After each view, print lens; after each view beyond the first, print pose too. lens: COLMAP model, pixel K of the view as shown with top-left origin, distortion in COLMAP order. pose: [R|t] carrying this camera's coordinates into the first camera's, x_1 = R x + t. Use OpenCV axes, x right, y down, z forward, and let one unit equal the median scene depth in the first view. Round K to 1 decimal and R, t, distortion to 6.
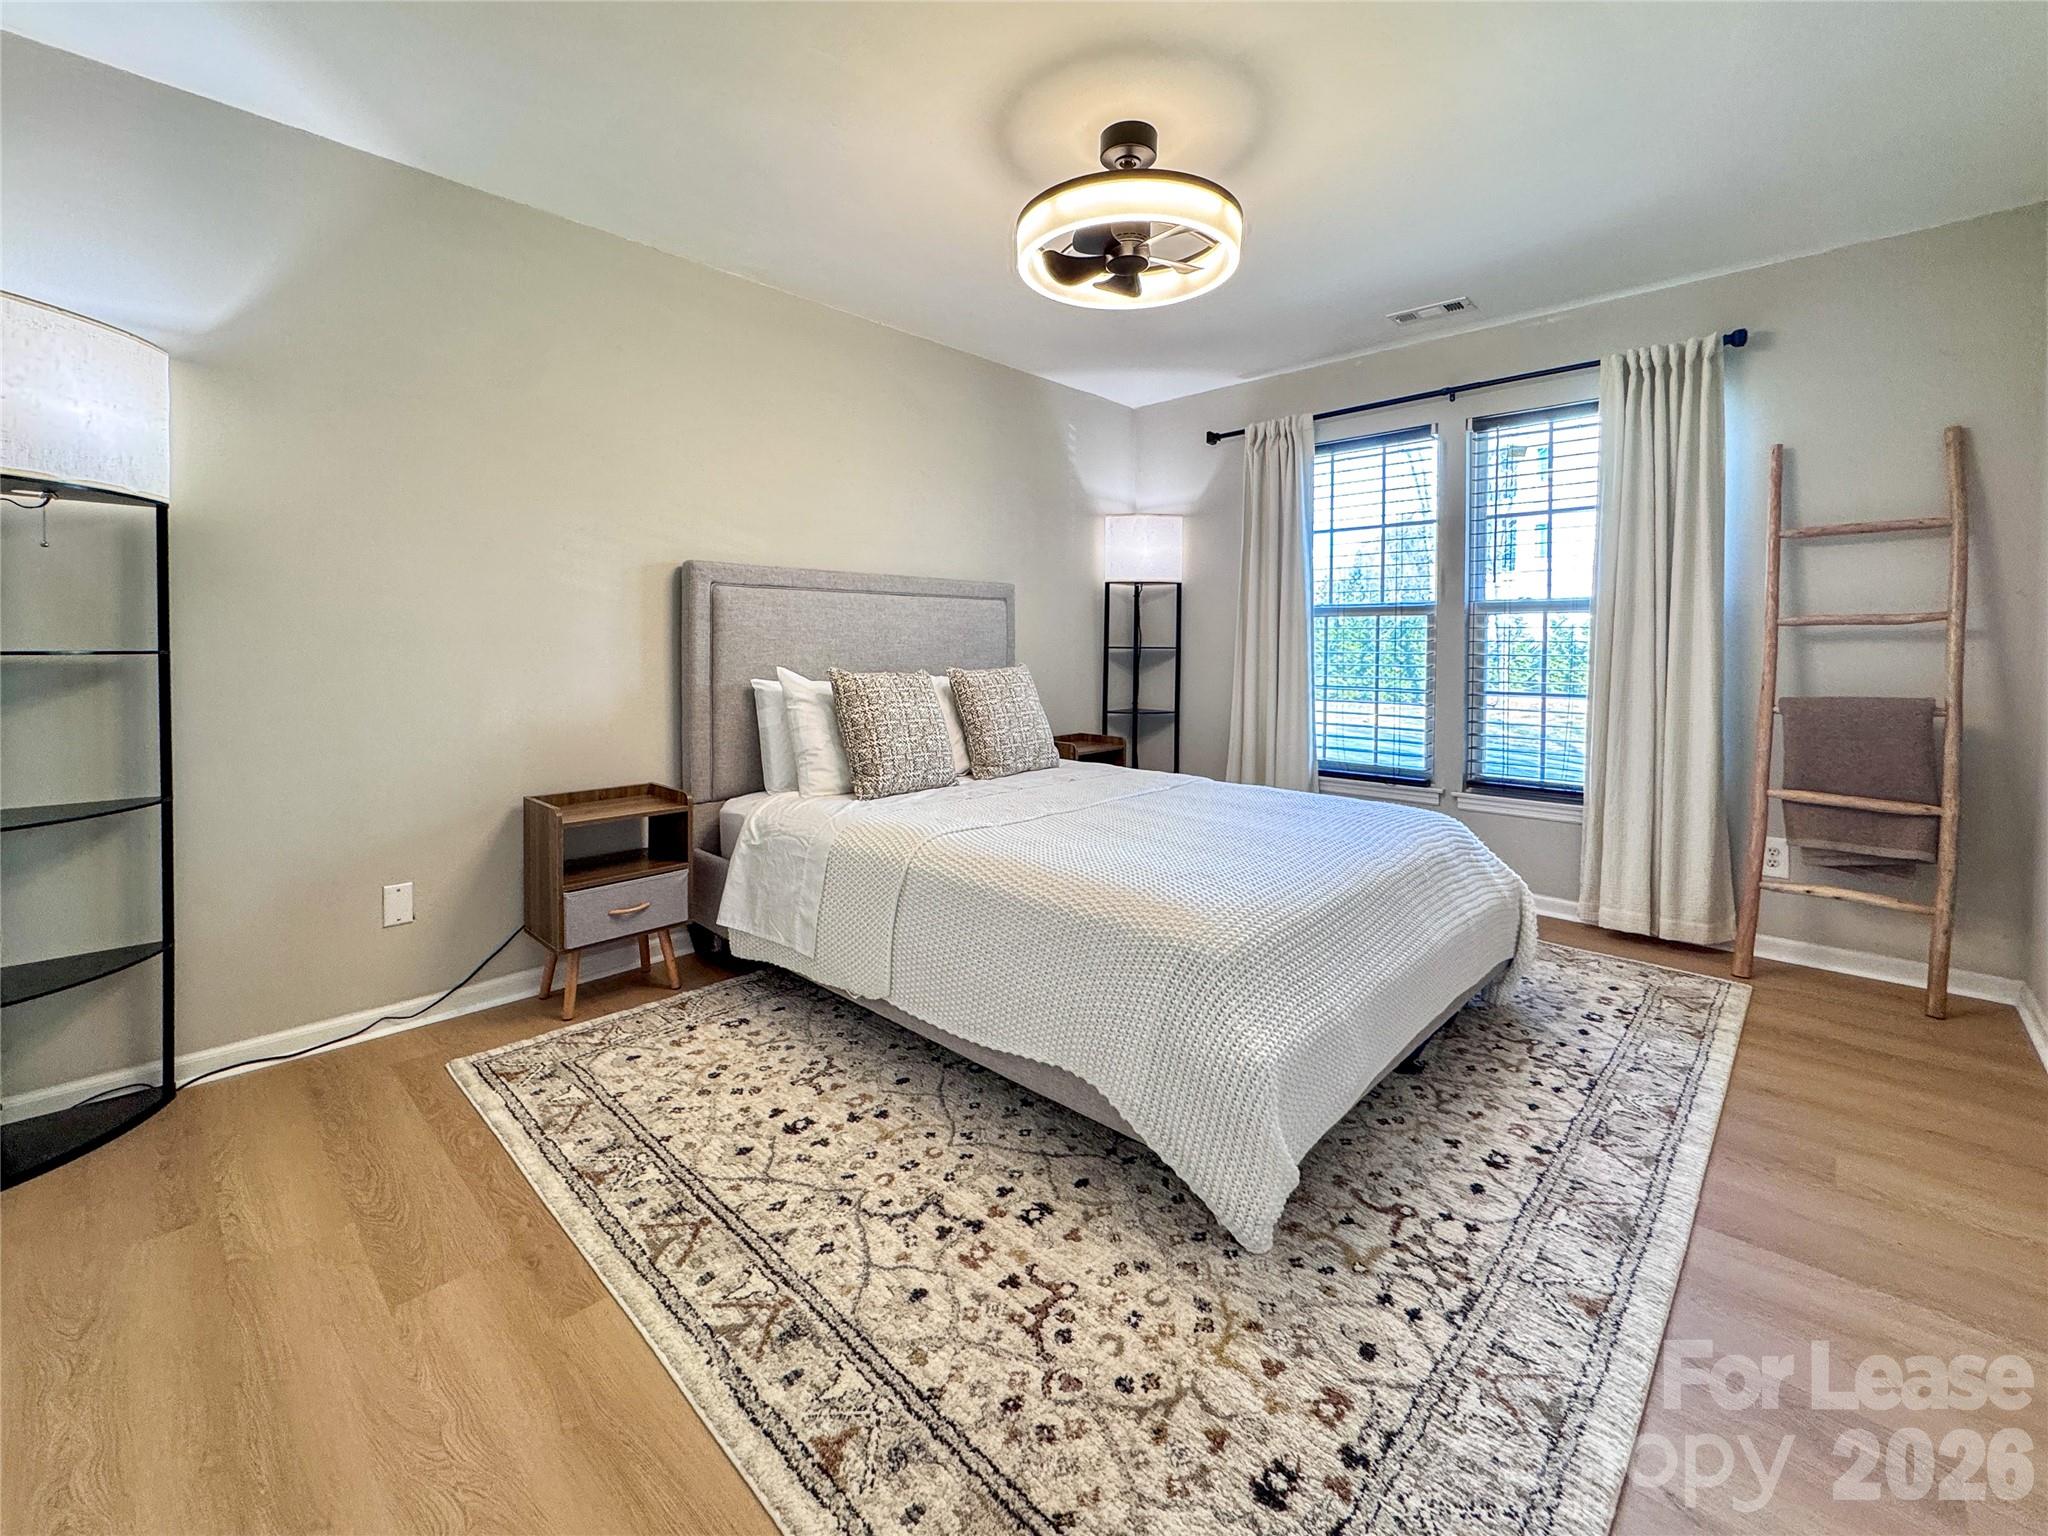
lens RADIAL K [[847.3, 0, 1043.1], [0, 847.3, 767.0], [0, 0, 1]] dist [-0.002427, 0.000147]
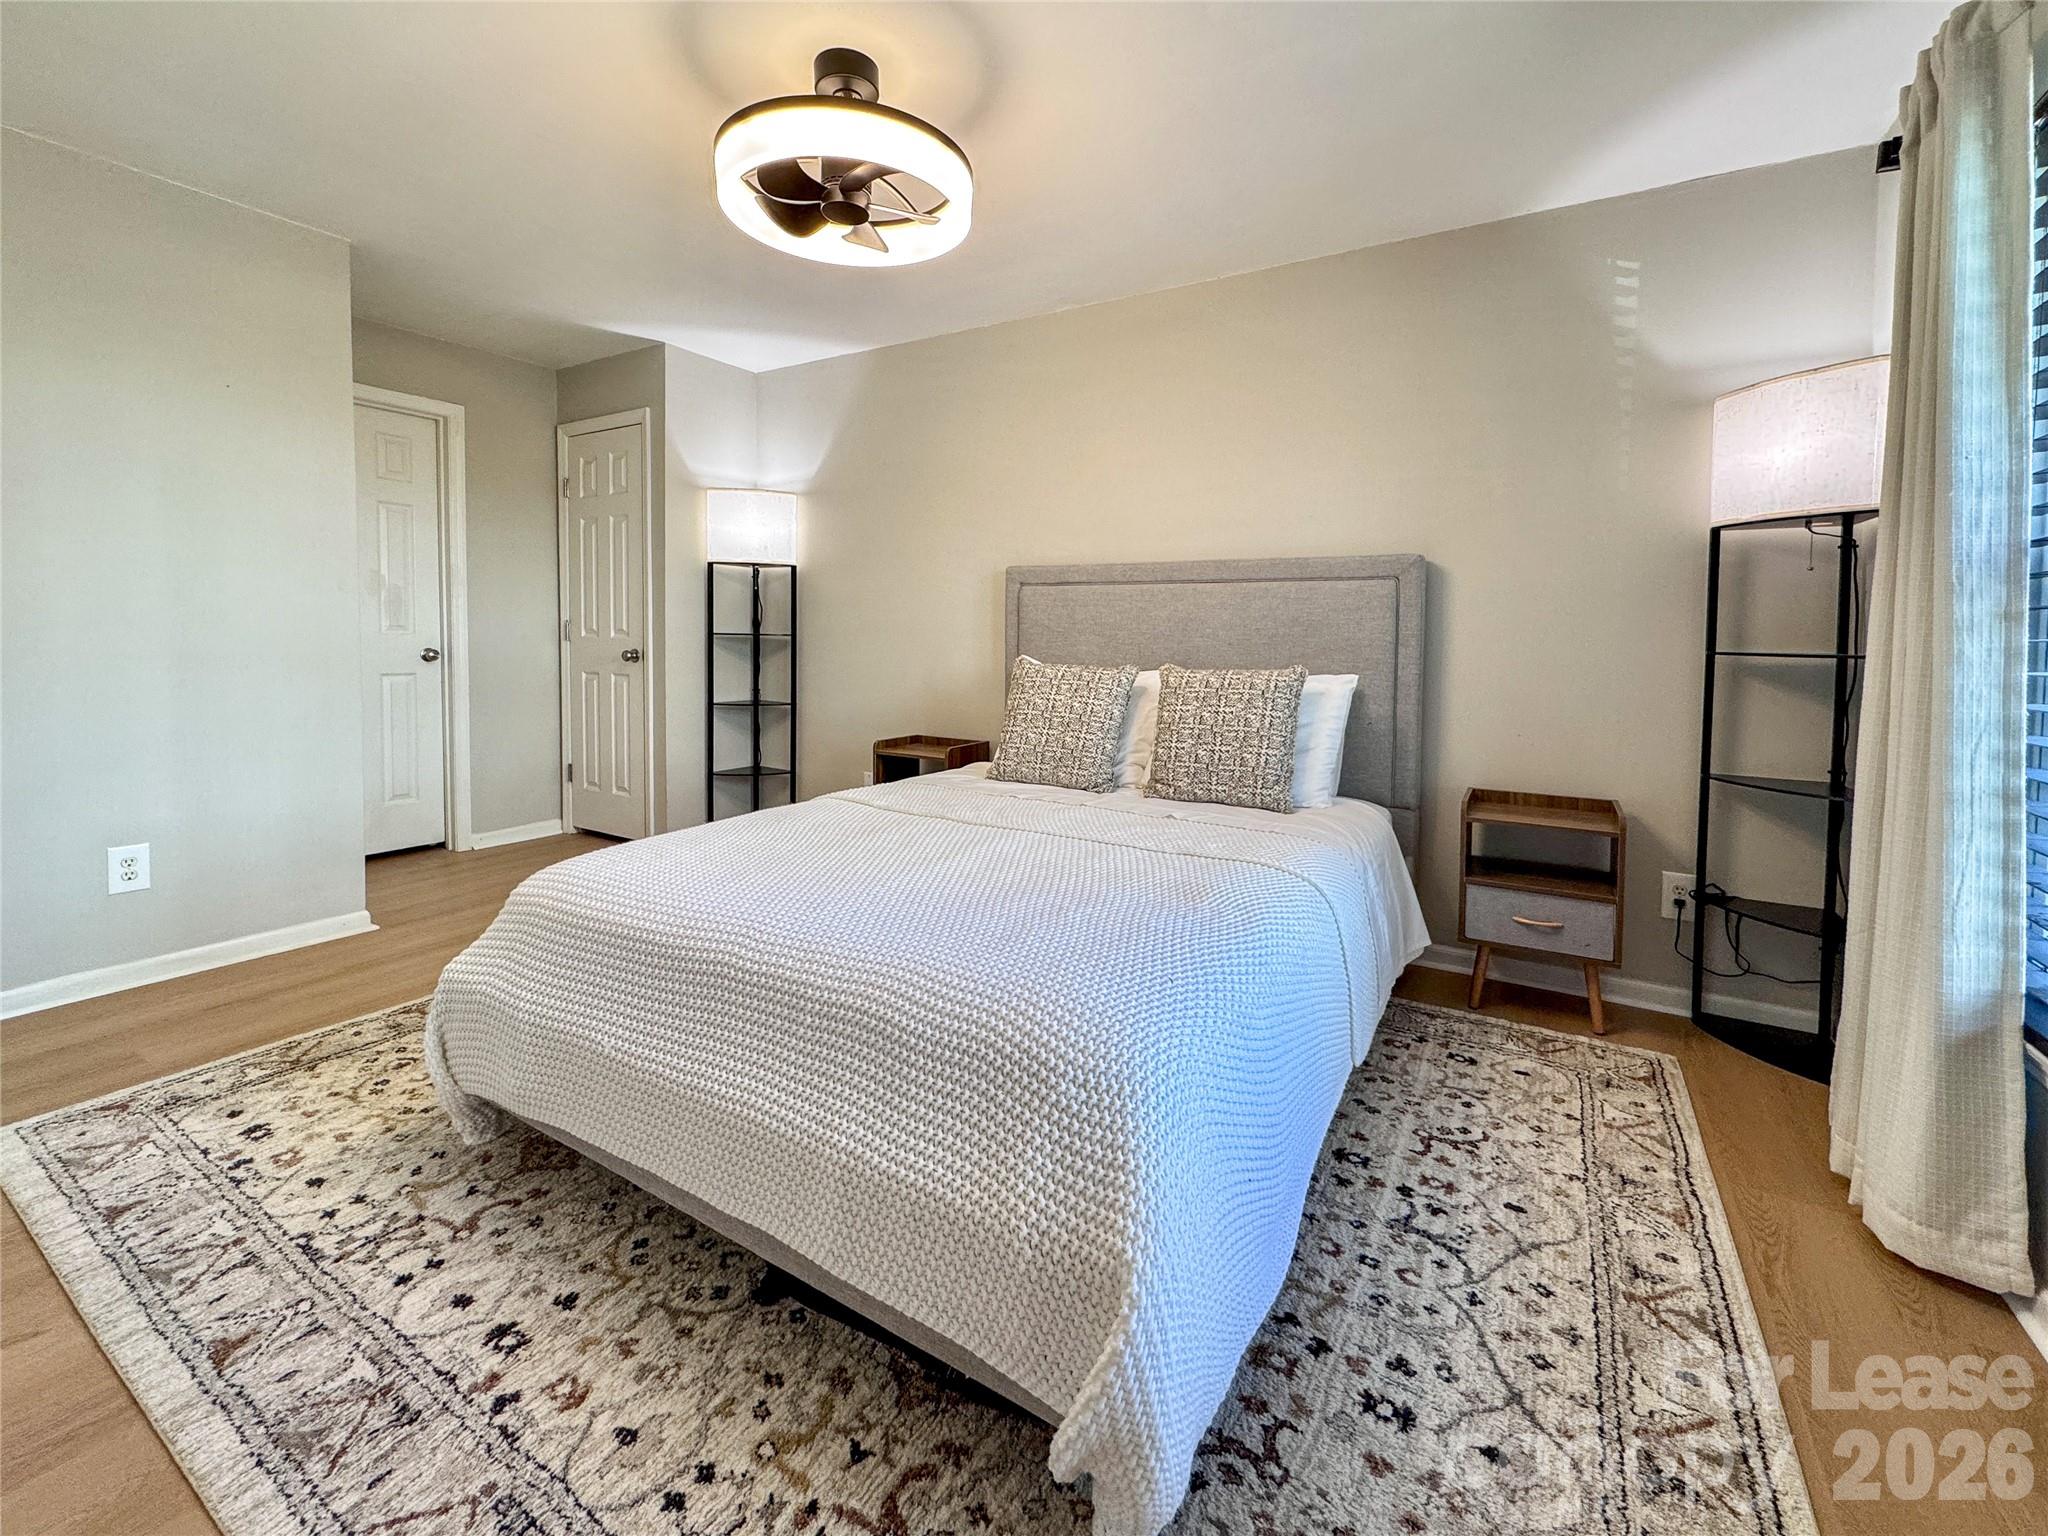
lens RADIAL K [[847.3, 0, 1043.1], [0, 847.3, 767.0], [0, 0, 1]] dist [-0.002427, 0.000147]
pose [[0.211329, 0.151922, -0.965536, 1.402605], [-0.155860, 0.980444, 0.120154, -0.194726], [0.964908, 0.125097, 0.230874, 1.352251]]
